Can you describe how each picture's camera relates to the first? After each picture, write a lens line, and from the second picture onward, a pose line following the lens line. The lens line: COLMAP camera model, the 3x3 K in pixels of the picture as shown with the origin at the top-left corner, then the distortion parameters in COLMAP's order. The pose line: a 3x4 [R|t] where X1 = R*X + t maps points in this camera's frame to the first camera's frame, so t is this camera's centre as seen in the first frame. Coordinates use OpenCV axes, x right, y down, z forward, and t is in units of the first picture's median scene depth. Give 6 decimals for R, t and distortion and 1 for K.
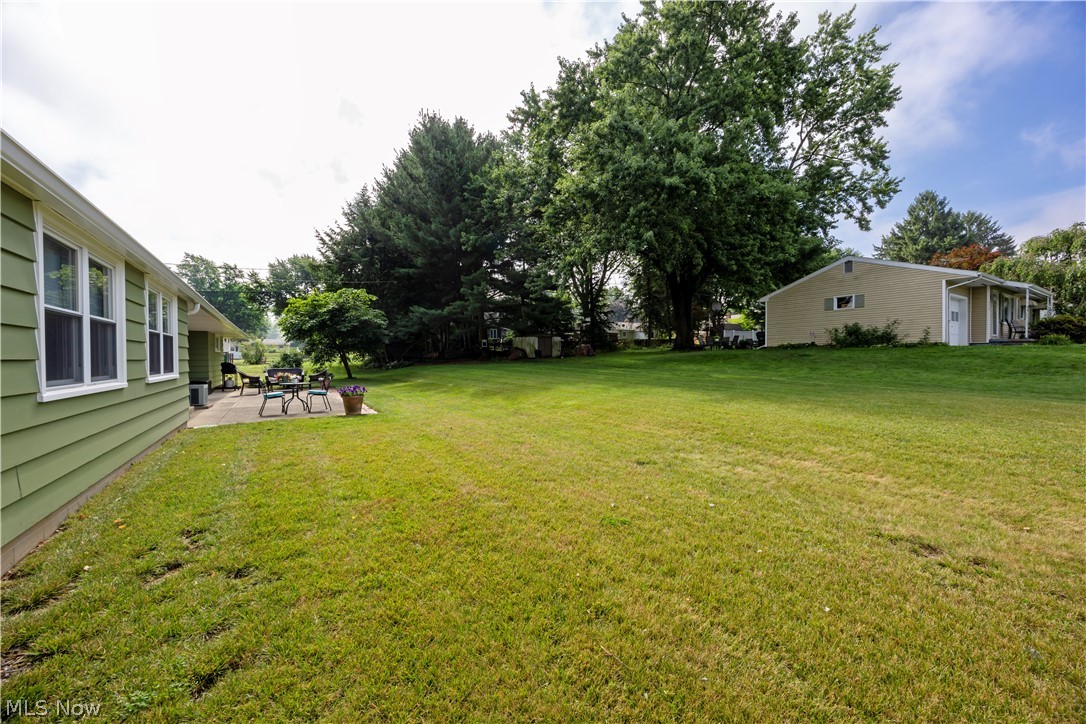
lens RADIAL K [[418.6, 0, 542.7], [0, 418.6, 362.9], [0, 0, 1]] dist [-0.010952, 0.000246]
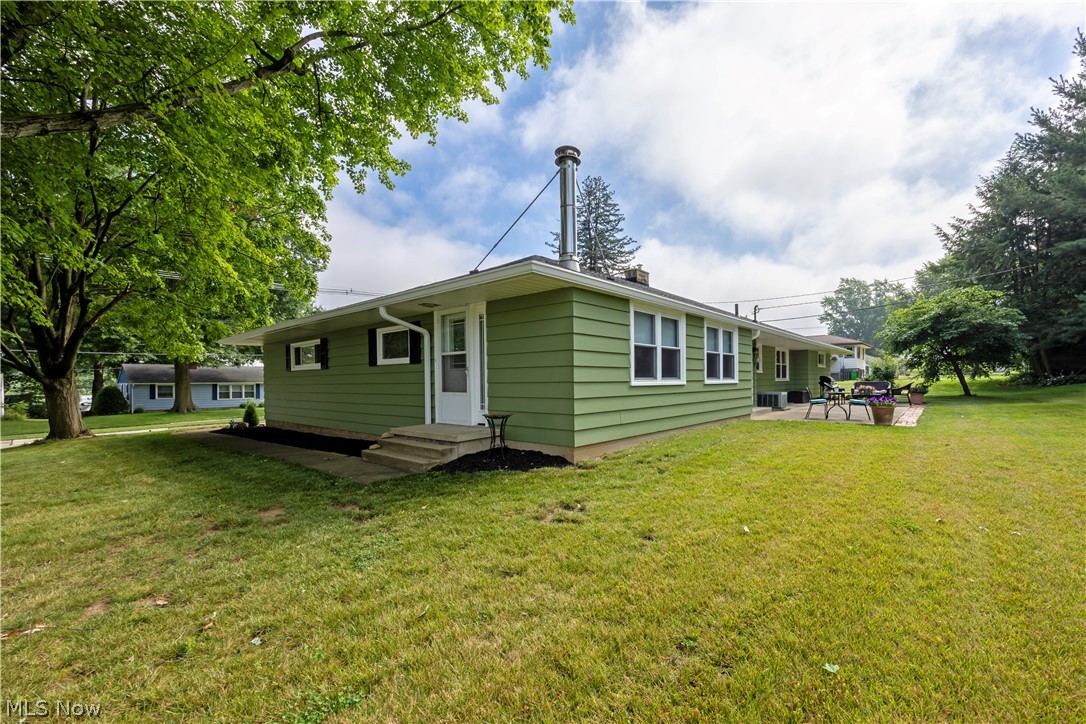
lens RADIAL K [[418.6, 0, 543.2], [0, 418.6, 365.2], [0, 0, 1]] dist [-0.010952, 0.000246]
pose [[0.226040, -0.028129, -0.973712, 0.161091], [-0.007875, 0.999498, -0.030702, 0.009392], [0.974086, 0.014608, 0.225705, -0.001887]]
